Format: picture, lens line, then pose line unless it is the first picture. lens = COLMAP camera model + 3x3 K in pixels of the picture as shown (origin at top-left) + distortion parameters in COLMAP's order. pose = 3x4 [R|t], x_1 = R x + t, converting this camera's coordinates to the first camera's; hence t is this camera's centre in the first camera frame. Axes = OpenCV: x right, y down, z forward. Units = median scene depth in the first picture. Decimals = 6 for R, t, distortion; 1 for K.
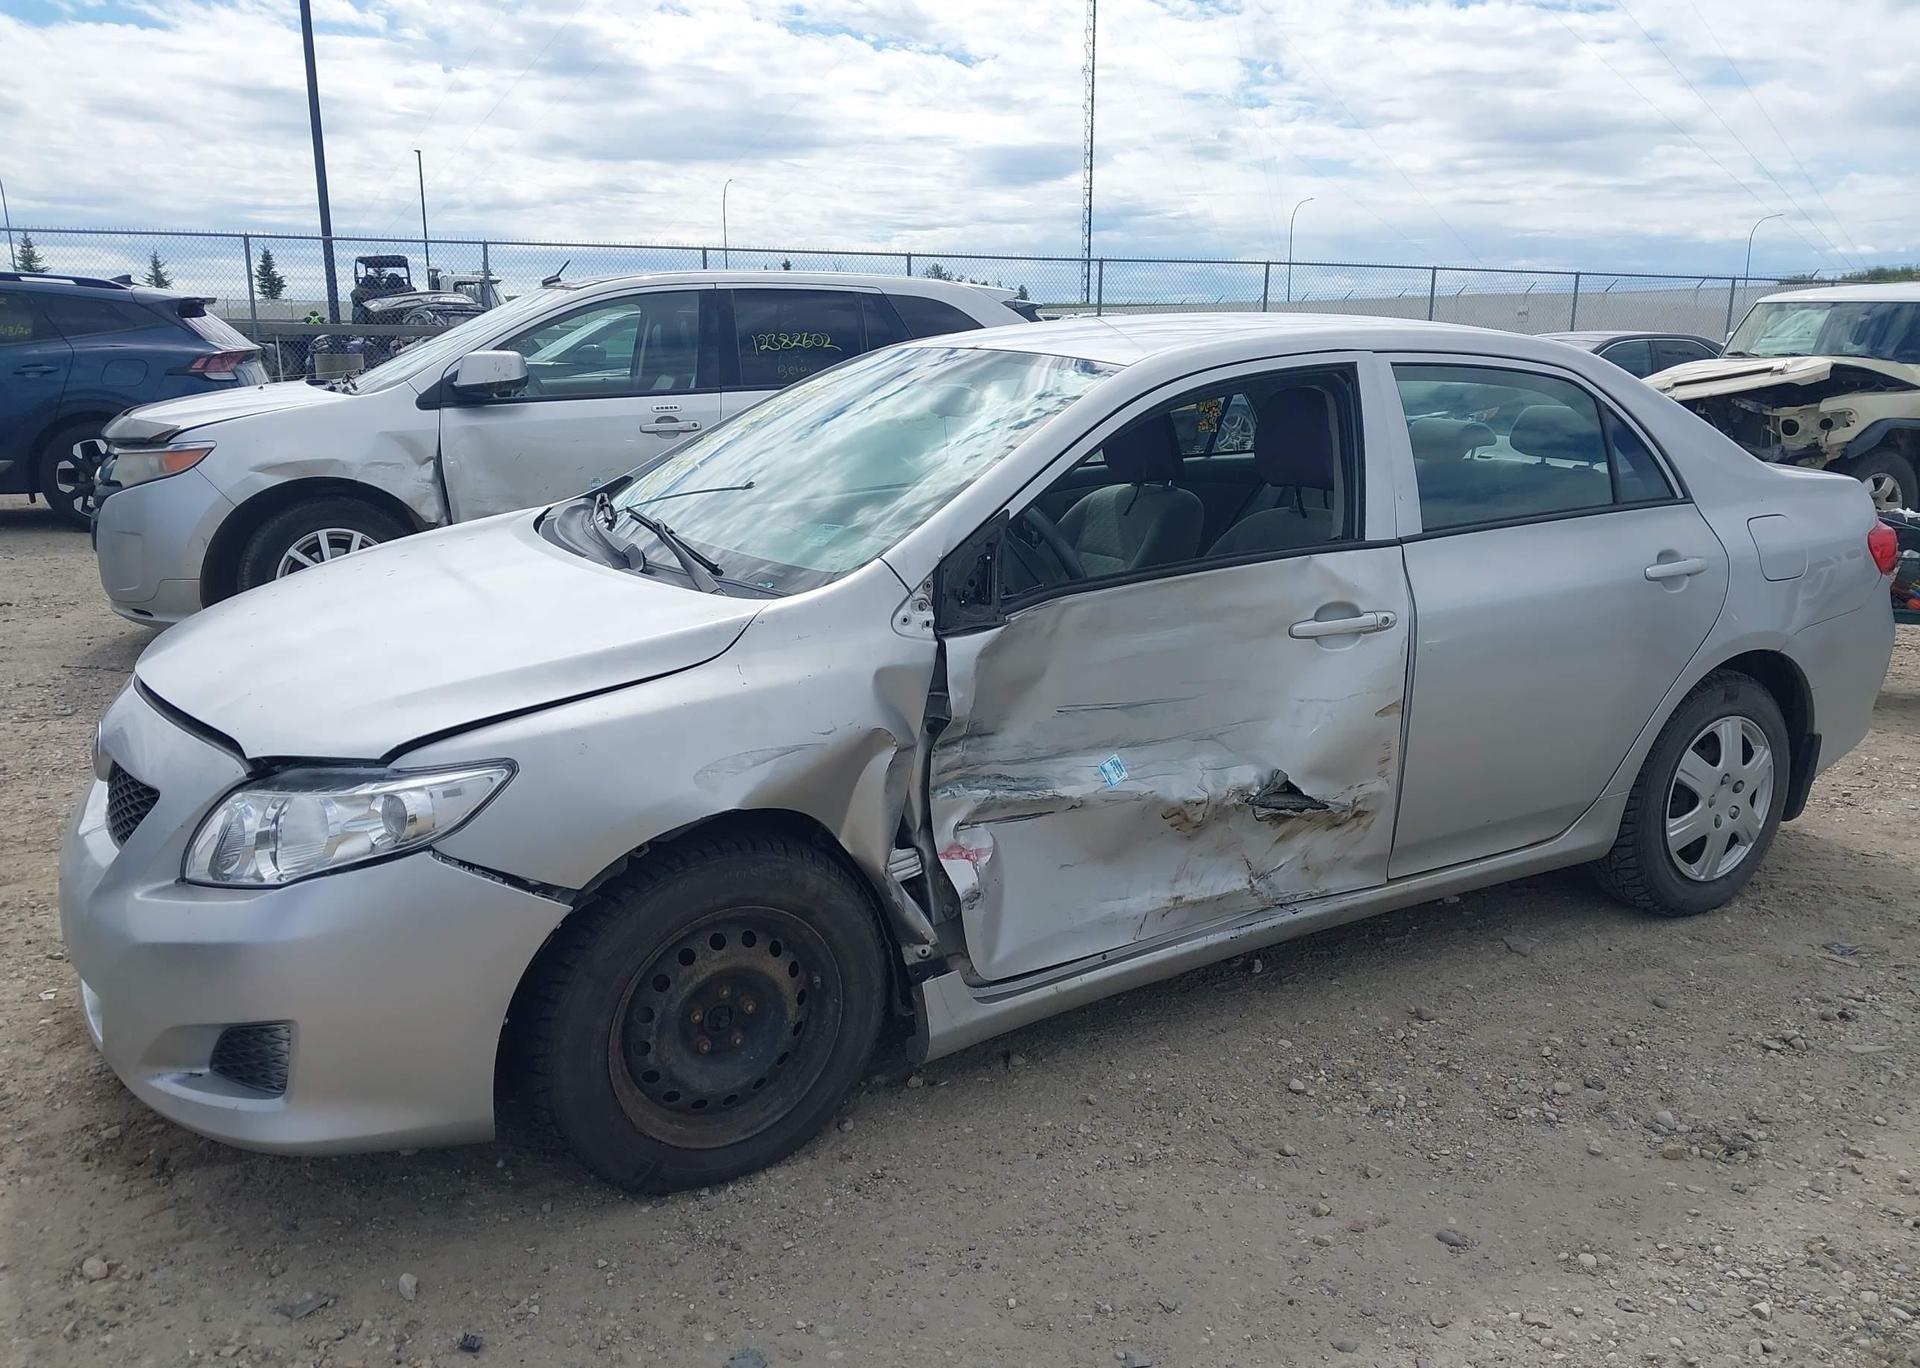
lens RADIAL K [[1574.3, 0, 960.0], [0, 1574.3, 684.0], [0, 0, 1]] dist [0.021768, 0.001146]
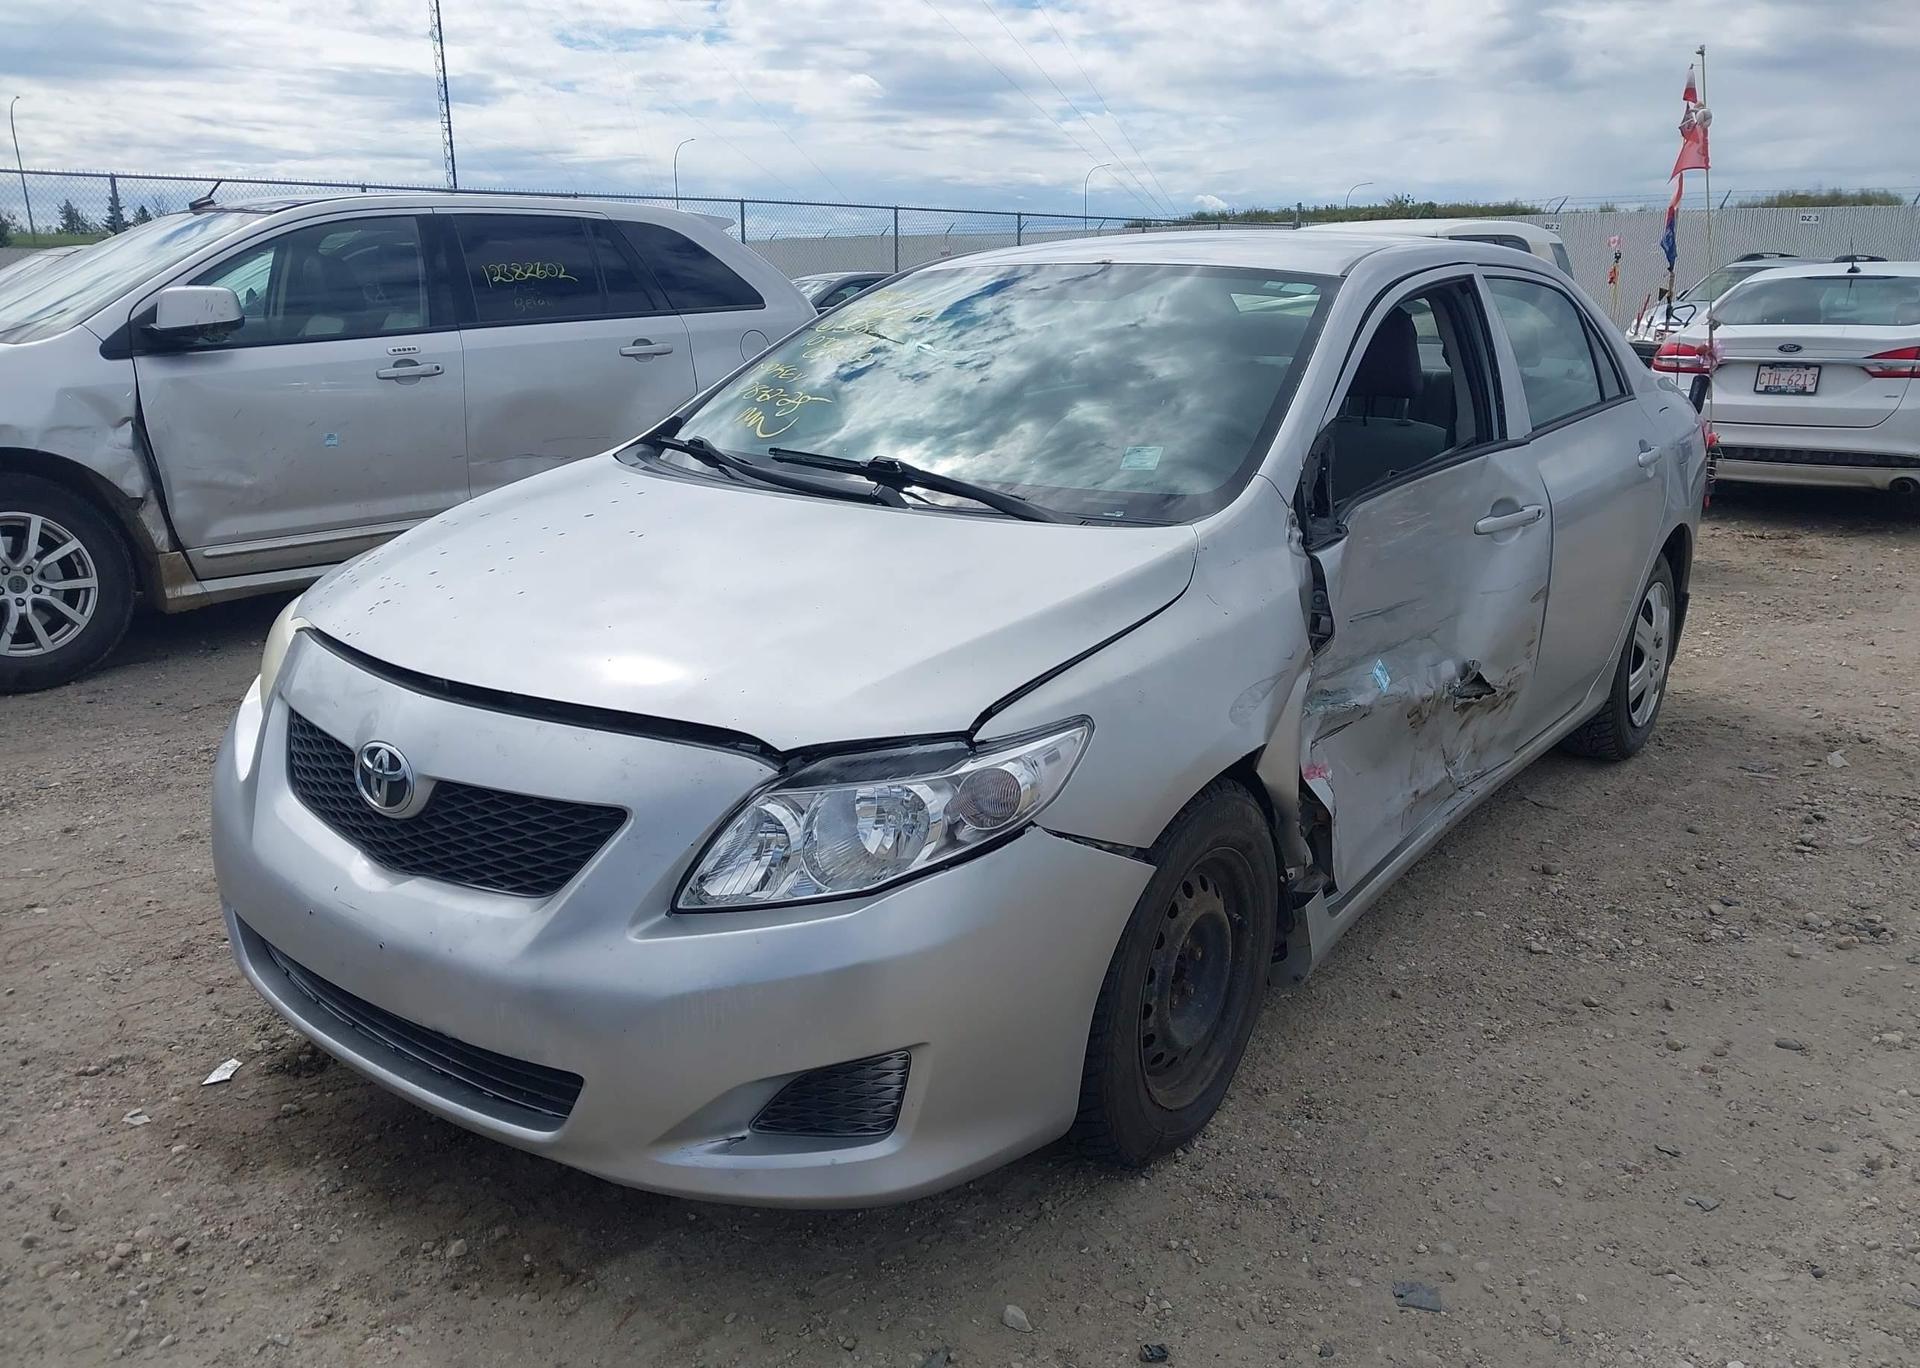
lens RADIAL K [[1555.9, 0, 985.5], [0, 1555.9, 693.8], [0, 0, 1]] dist [0.021671, 0.002069]
pose [[0.917604, -0.110097, 0.381944, -0.419846], [0.094169, 0.993734, 0.060211, -0.014491], [-0.386180, -0.019283, 0.922222, 0.129020]]
